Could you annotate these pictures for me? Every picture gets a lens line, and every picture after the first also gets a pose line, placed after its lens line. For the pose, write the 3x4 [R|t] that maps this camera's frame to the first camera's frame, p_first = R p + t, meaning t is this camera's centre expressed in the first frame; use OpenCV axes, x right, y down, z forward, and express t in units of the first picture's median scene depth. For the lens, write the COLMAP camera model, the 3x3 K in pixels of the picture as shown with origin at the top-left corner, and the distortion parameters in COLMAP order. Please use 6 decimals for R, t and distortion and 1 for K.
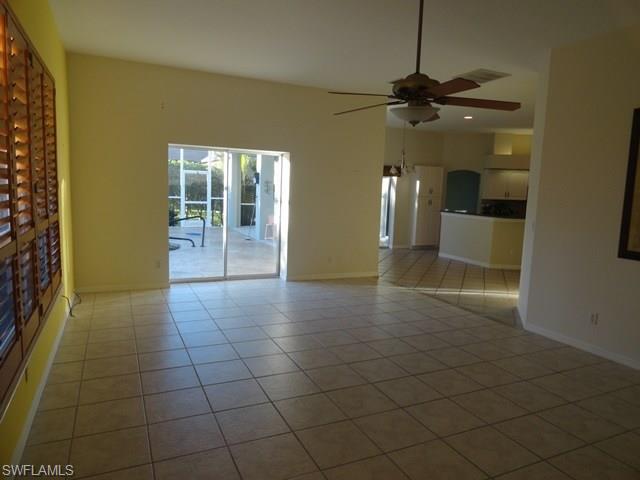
lens RADIAL K [[437.0, 0, 319.5], [0, 437.0, 240.2], [0, 0, 1]] dist [-0.009881, -0.003802]
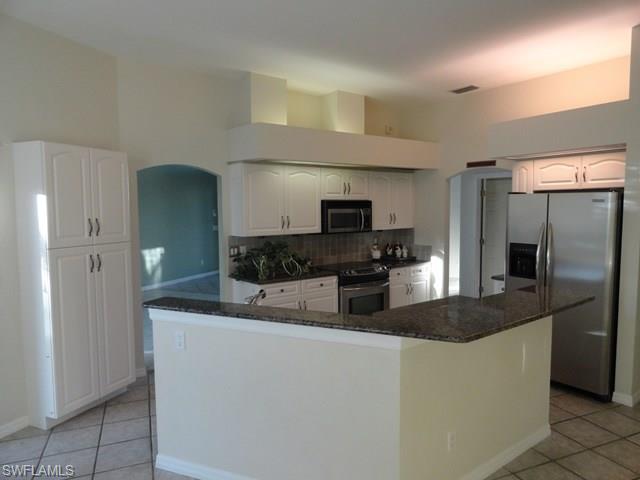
lens RADIAL K [[437.0, 0, 321.6], [0, 437.0, 240.7], [0, 0, 1]] dist [-0.009881, -0.003802]
pose [[0.718224, -0.090514, 0.689900, 0.155996], [0.119785, 0.992784, 0.005550, -0.084528], [-0.685424, 0.078654, 0.723884, 0.661946]]
